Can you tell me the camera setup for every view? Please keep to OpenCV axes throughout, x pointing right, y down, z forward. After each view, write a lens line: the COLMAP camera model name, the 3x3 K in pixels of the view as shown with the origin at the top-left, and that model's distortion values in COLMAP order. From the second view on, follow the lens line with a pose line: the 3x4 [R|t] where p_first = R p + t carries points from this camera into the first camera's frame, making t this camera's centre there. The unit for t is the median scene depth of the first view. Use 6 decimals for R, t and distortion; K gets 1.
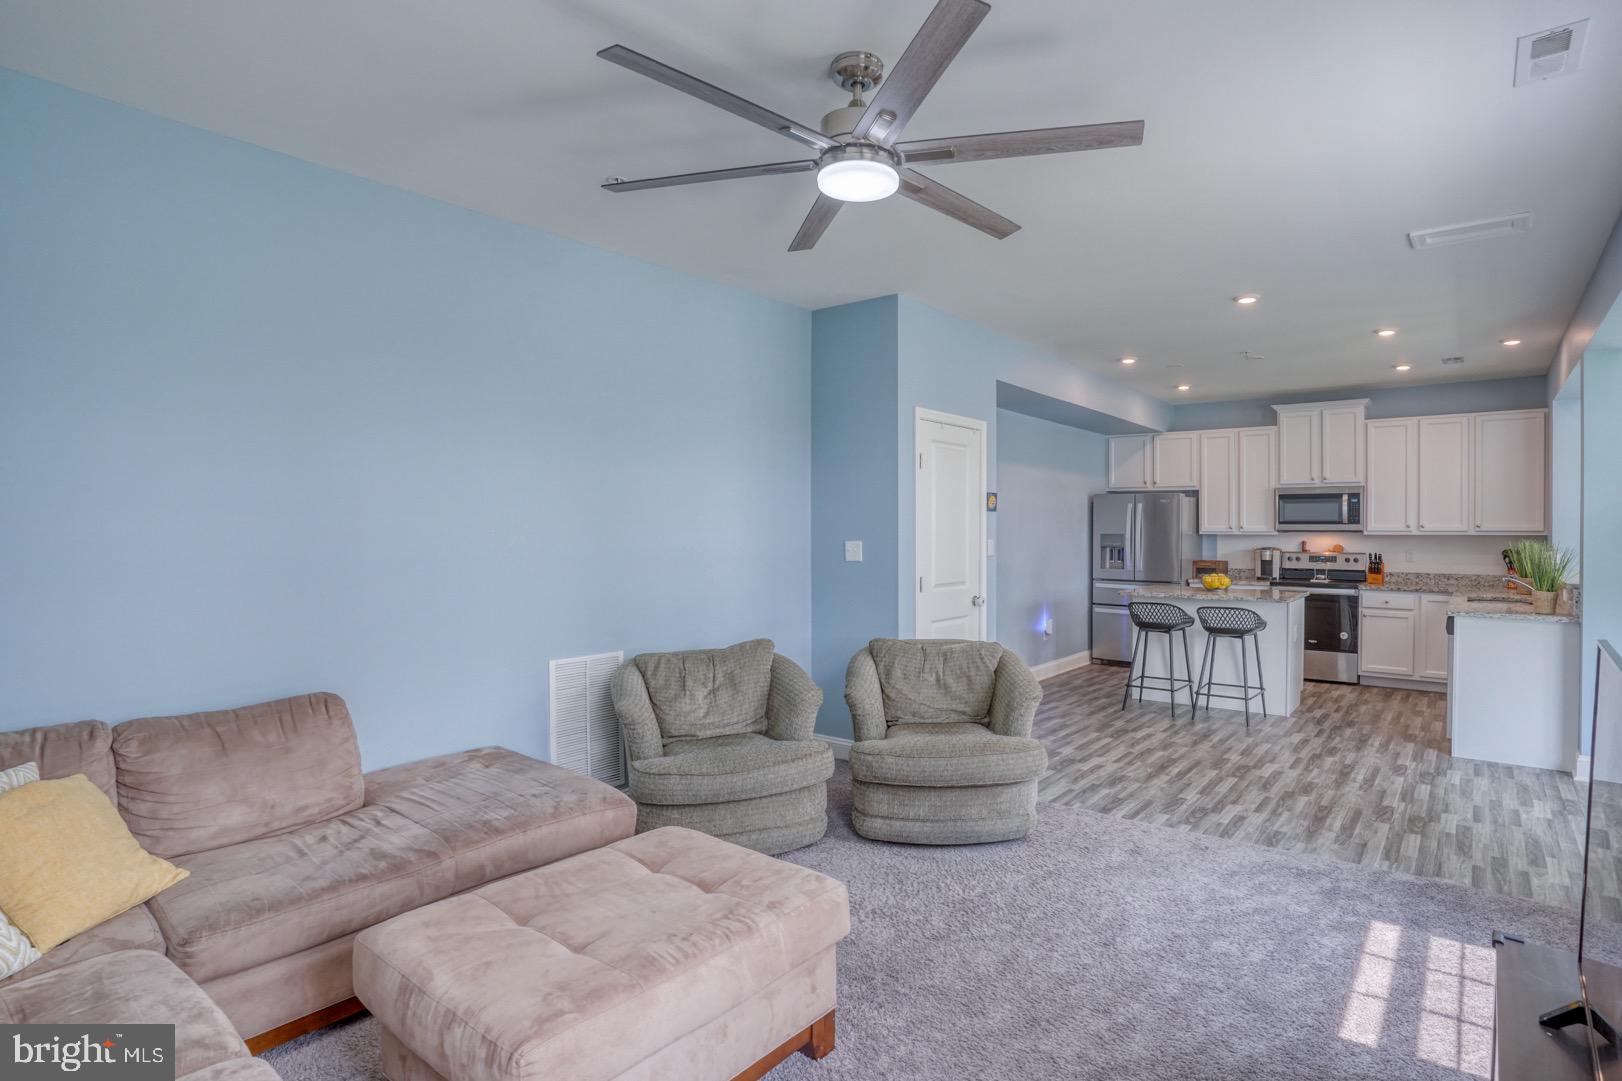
lens RADIAL K [[819.0, 0, 815.0], [0, 819.0, 536.7], [0, 0, 1]] dist [-0.080349, 0.040994]
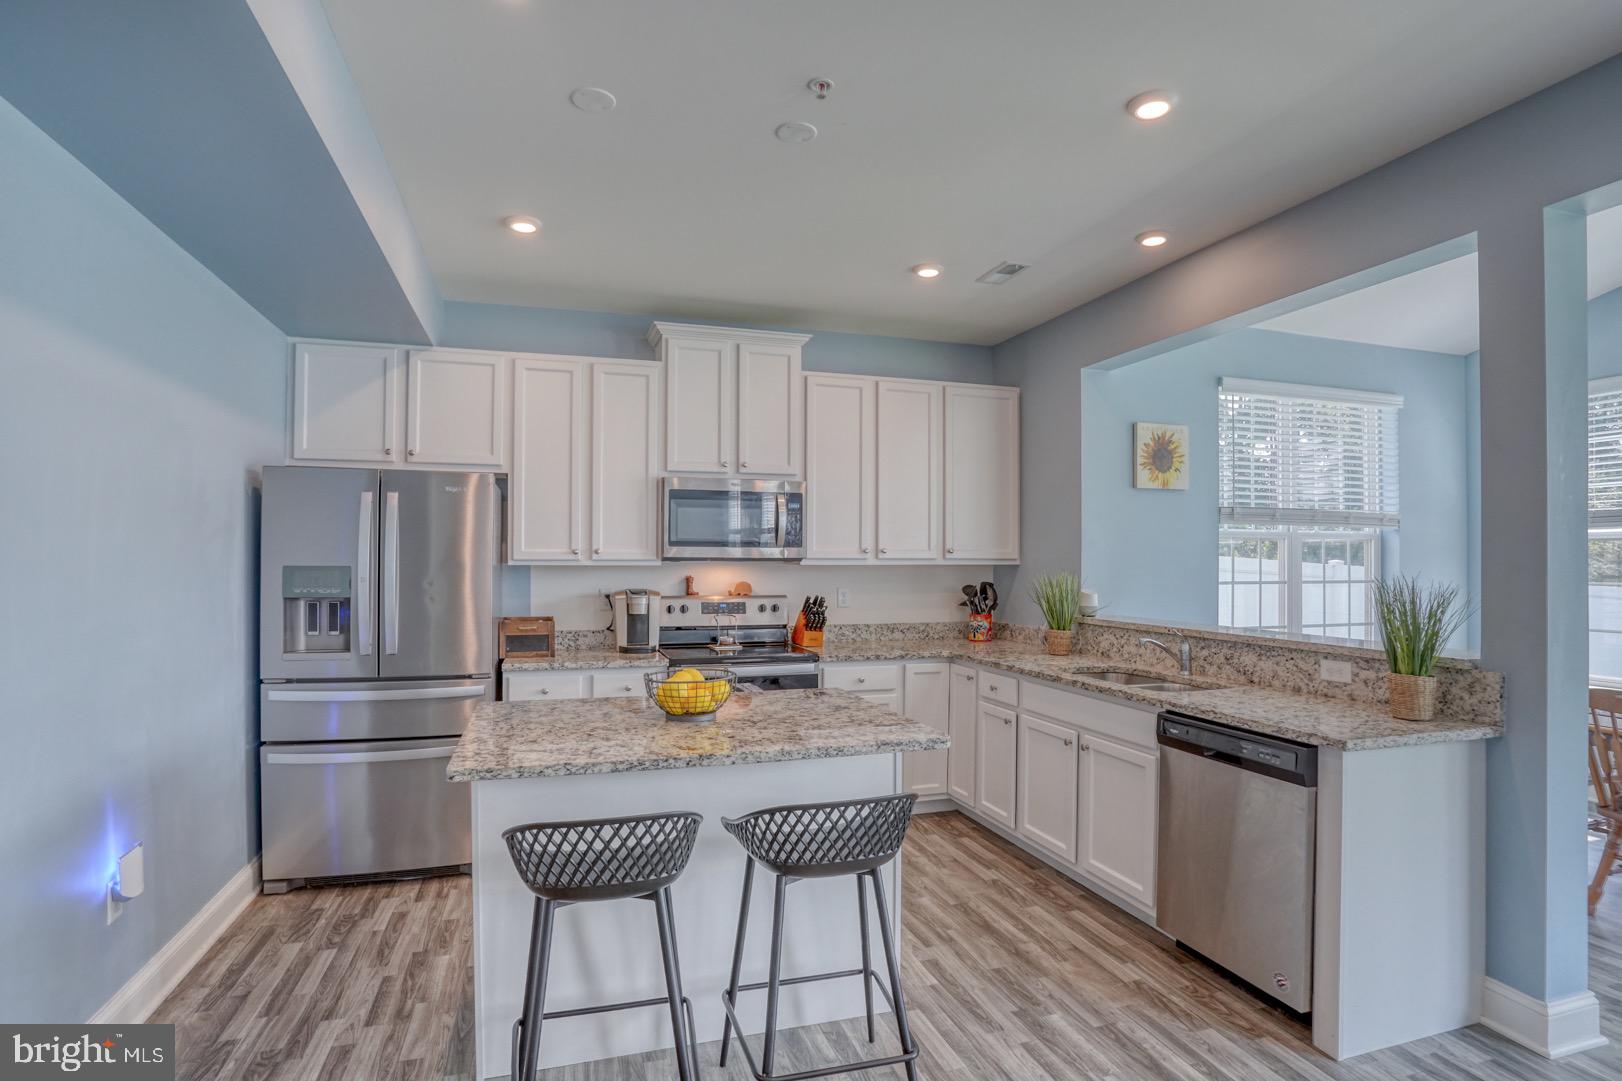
lens RADIAL K [[819.0, 0, 815.0], [0, 819.0, 536.7], [0, 0, 1]] dist [-0.080349, 0.040994]
pose [[0.517083, 0.020734, 0.855684, 0.166317], [0.005884, 0.999597, -0.027777, -0.005986], [-0.855915, 0.019398, 0.516752, 0.627516]]
